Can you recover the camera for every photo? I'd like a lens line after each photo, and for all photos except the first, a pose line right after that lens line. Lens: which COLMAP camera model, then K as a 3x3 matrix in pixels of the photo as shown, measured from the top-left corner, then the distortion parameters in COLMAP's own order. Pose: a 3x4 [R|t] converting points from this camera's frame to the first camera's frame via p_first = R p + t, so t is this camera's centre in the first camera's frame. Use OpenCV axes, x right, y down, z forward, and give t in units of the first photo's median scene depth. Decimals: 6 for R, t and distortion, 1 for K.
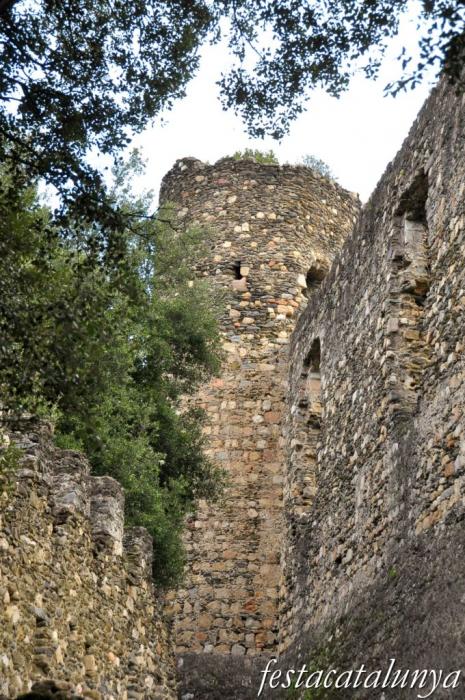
lens RADIAL K [[1724.9, 0, 232.5], [0, 1724.9, 350.0], [0, 0, 1]] dist [0.582674, 0.192857]
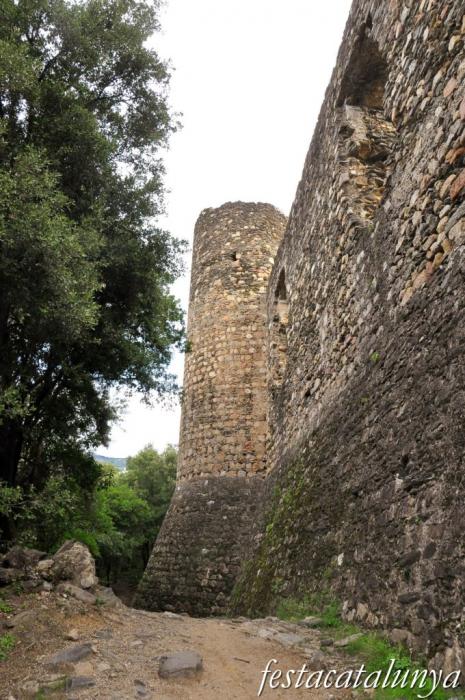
lens RADIAL K [[547.9, 0, 228.9], [0, 547.9, 342.3], [0, 0, 1]] dist [-0.164975, 0.141569]
pose [[0.997883, -0.047736, -0.044163, 0.018914], [0.042986, 0.993765, -0.102877, 0.102805], [0.048798, 0.100761, 0.993713, 0.498782]]
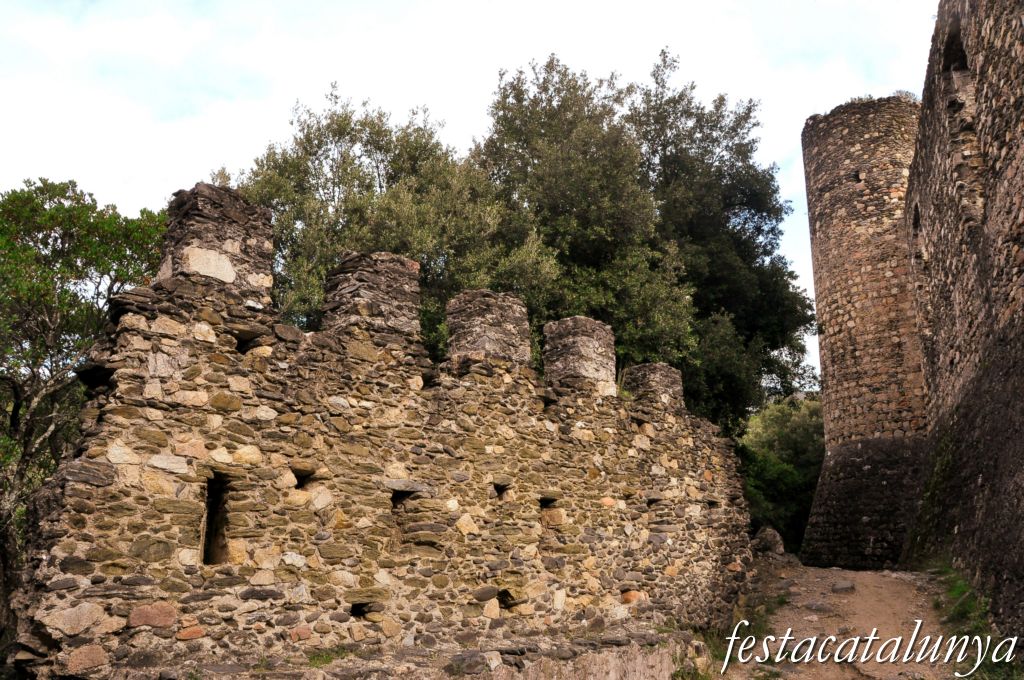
lens RADIAL K [[801.5, 0, 504.8], [0, 801.5, 361.0], [0, 0, 1]] dist [-0.164975, 0.141569]
pose [[0.853517, -0.159356, -0.496099, 0.051566], [0.192399, 0.981189, 0.015838, 0.040748], [0.484243, -0.108967, 0.868122, 0.299451]]
